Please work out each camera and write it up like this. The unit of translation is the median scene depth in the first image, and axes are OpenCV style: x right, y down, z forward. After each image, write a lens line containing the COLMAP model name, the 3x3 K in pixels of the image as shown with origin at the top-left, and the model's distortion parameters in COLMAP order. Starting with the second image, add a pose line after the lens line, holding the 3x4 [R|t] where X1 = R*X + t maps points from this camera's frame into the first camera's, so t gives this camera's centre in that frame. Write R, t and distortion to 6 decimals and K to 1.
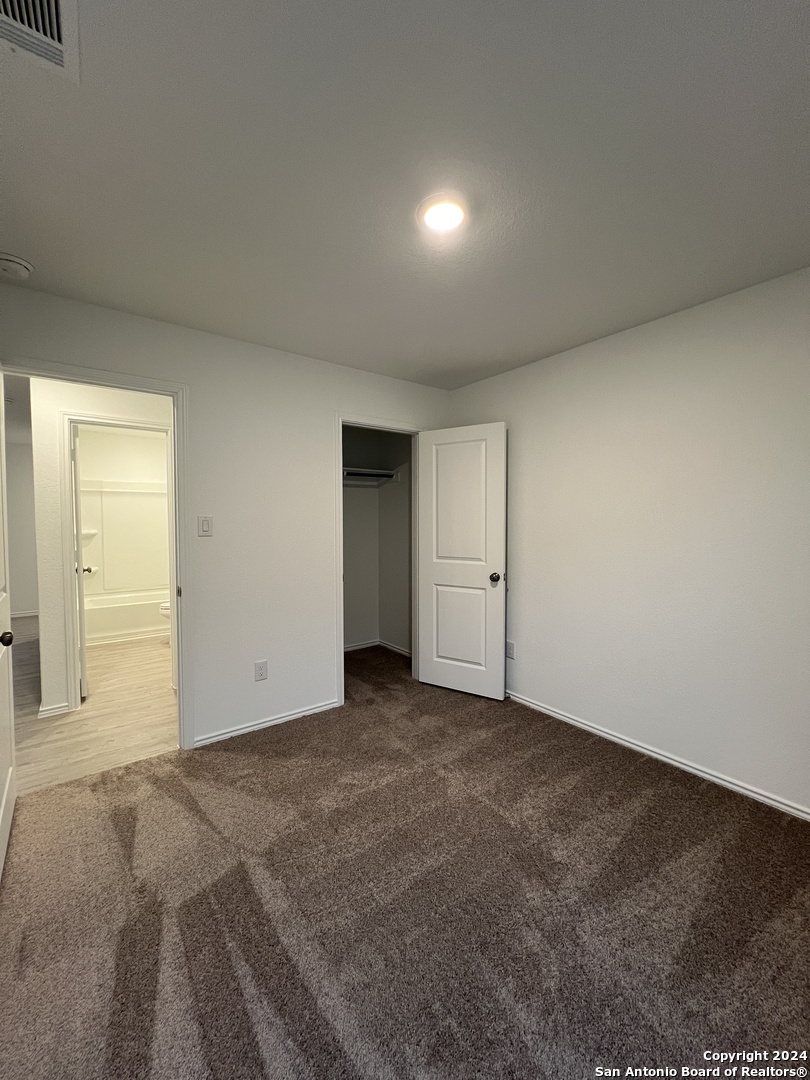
lens RADIAL K [[431.1, 0, 406.0], [0, 431.1, 535.2], [0, 0, 1]] dist [-0.000204, 0.000219]
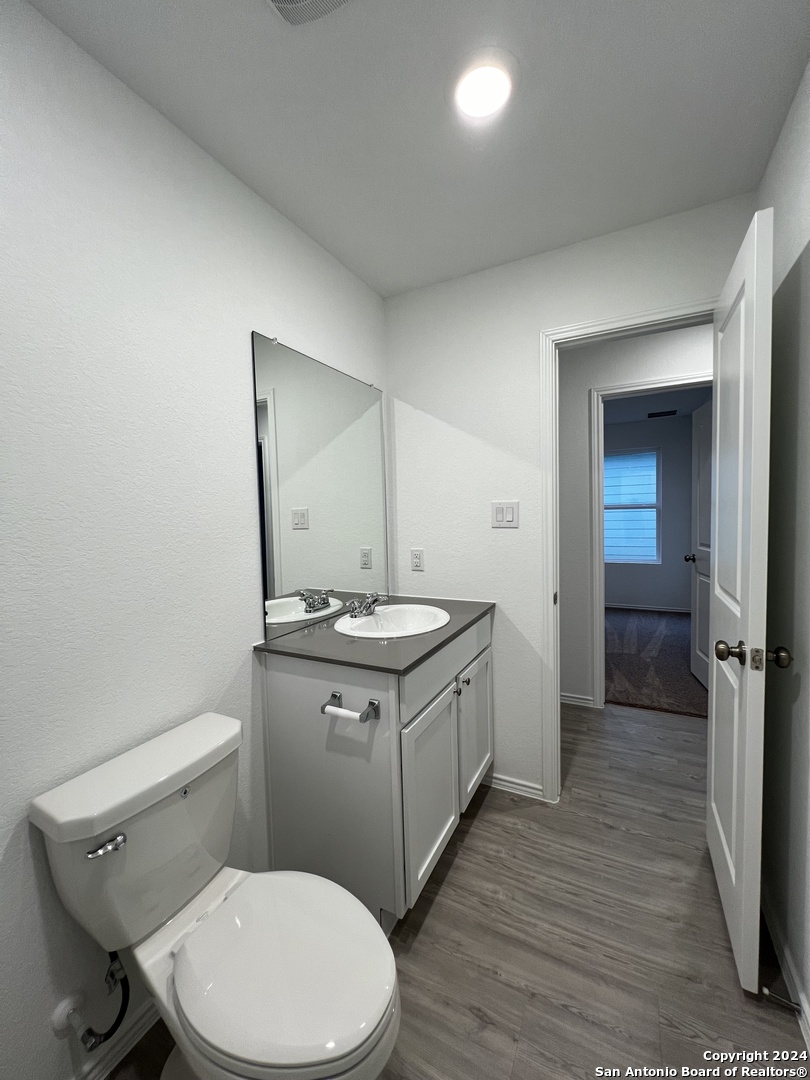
lens RADIAL K [[431.1, 0, 406.0], [0, 431.1, 535.2], [0, 0, 1]] dist [-0.000204, 0.000219]
pose [[-0.430106, -0.025971, 0.902405, -1.203866], [0.058704, 0.996666, 0.056664, -0.050957], [-0.900868, 0.077346, -0.427147, 1.755533]]
